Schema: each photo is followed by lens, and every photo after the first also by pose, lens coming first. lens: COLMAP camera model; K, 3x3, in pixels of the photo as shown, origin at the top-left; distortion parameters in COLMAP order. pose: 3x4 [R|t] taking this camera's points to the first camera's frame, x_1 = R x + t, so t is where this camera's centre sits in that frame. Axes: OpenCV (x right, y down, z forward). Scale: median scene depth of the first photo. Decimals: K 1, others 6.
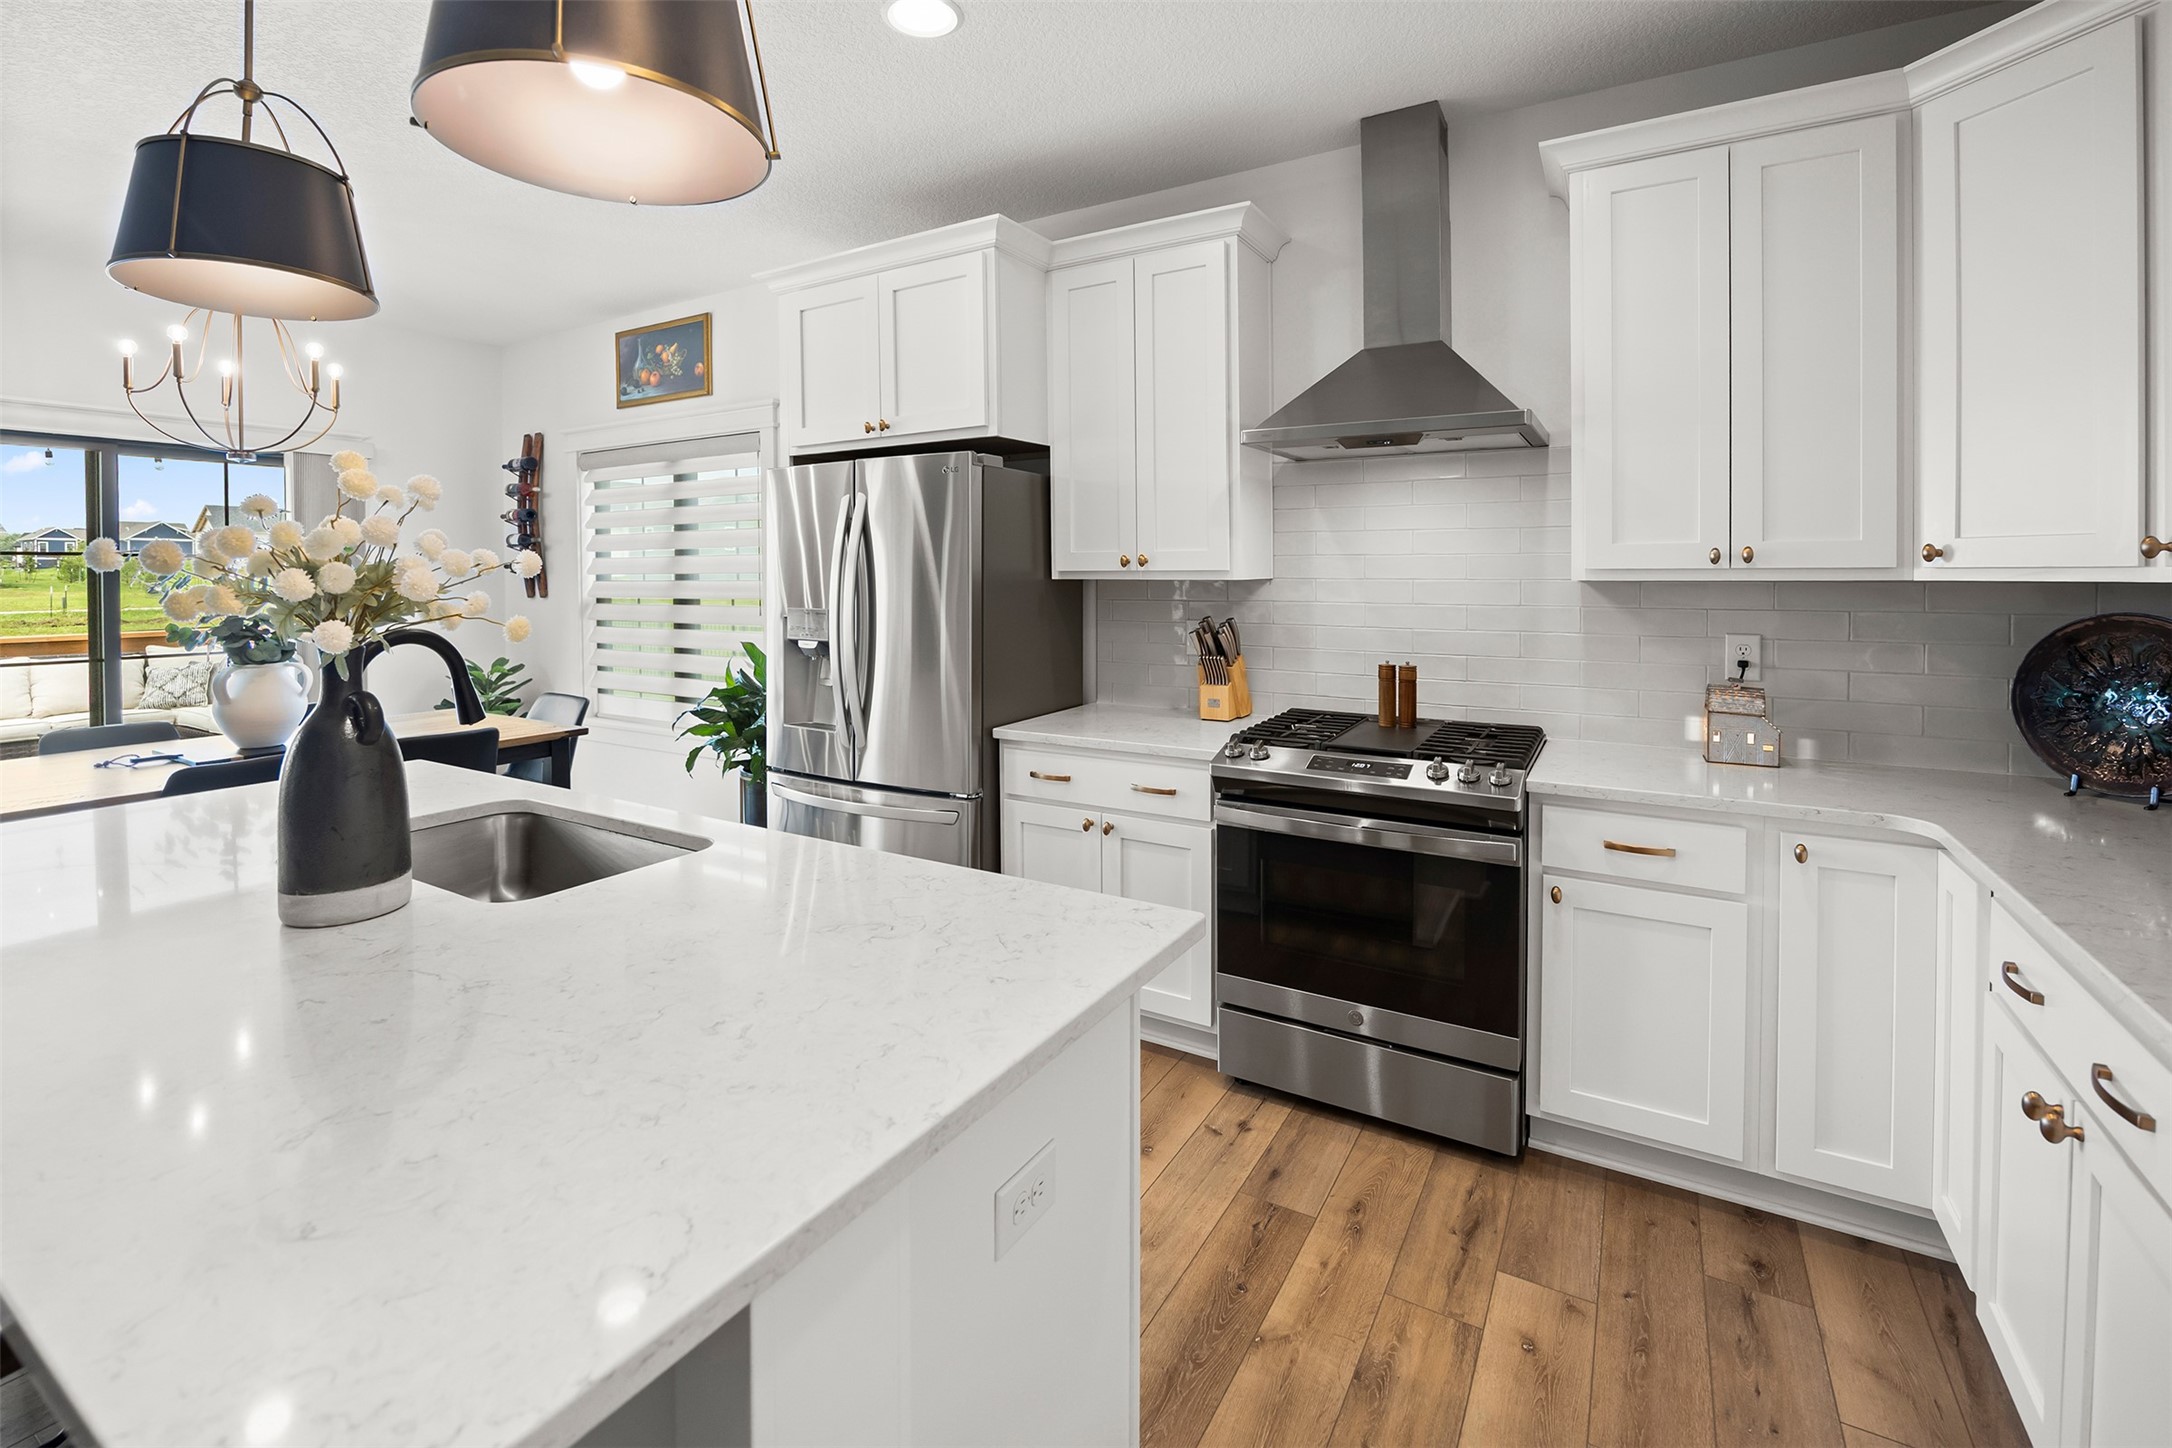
lens RADIAL K [[938.7, 0, 1089.4], [0, 938.7, 648.1], [0, 0, 1]] dist [0.000692, 0.000163]
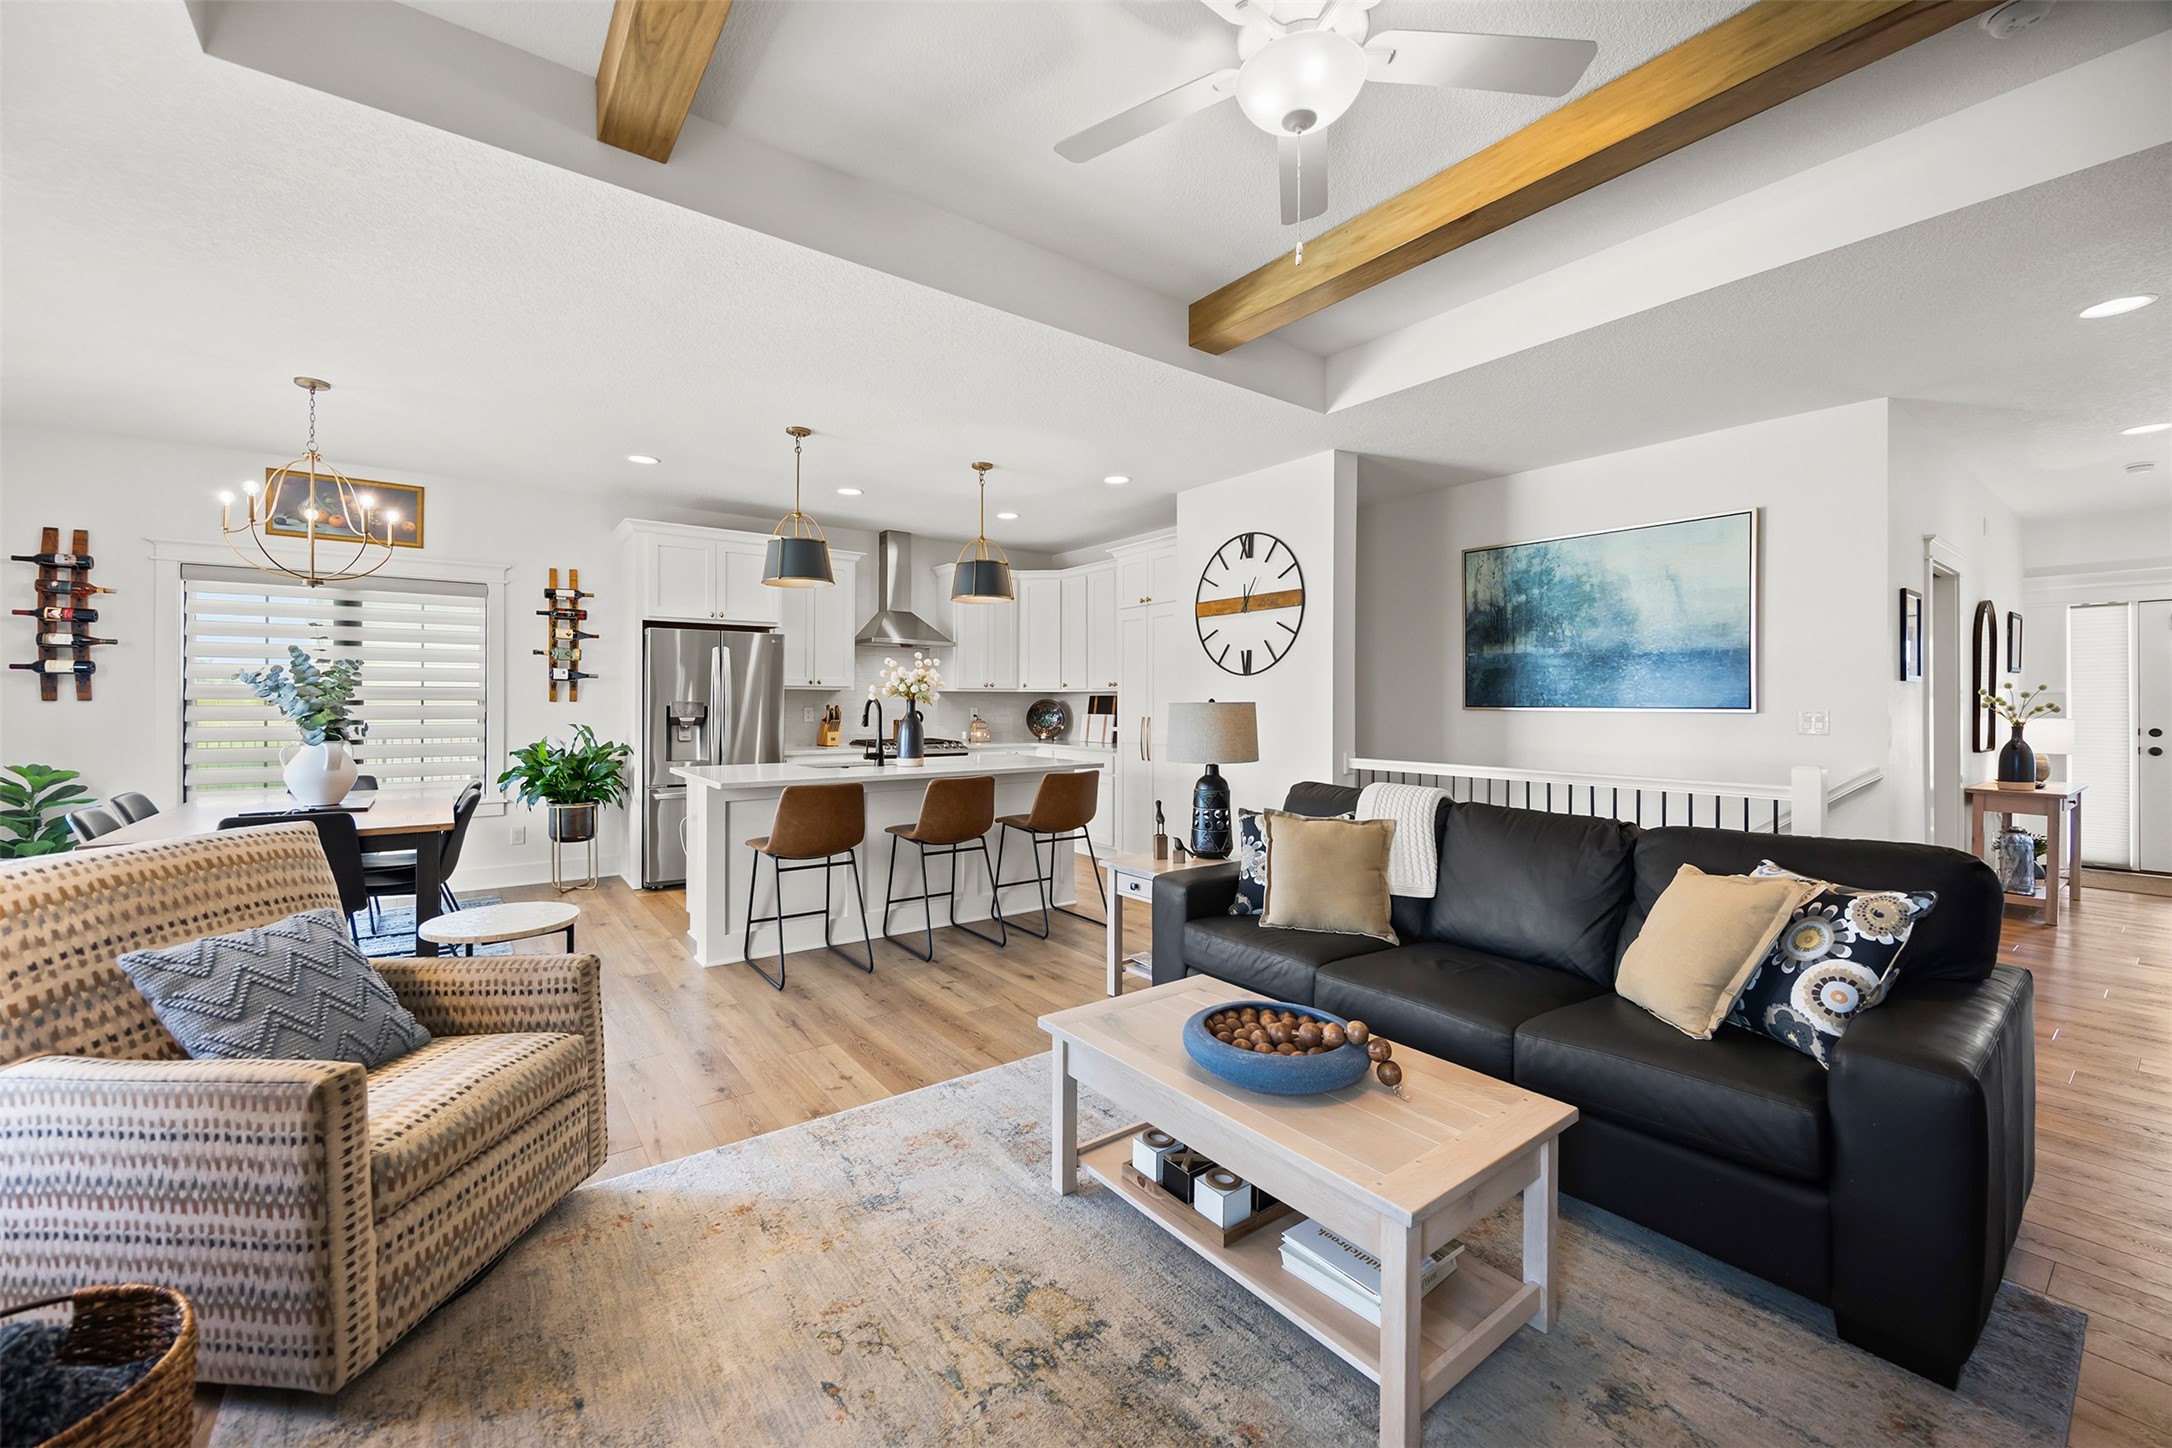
lens RADIAL K [[860.6, 0, 1086.0], [0, 860.6, 724.0], [0, 0, 1]] dist [-0.000203, 0.000017]
pose [[0.376974, -0.023672, 0.925921, -2.726032], [0.056317, 0.998410, 0.002596, 0.076708], [-0.924510, 0.051167, 0.377708, -0.761974]]
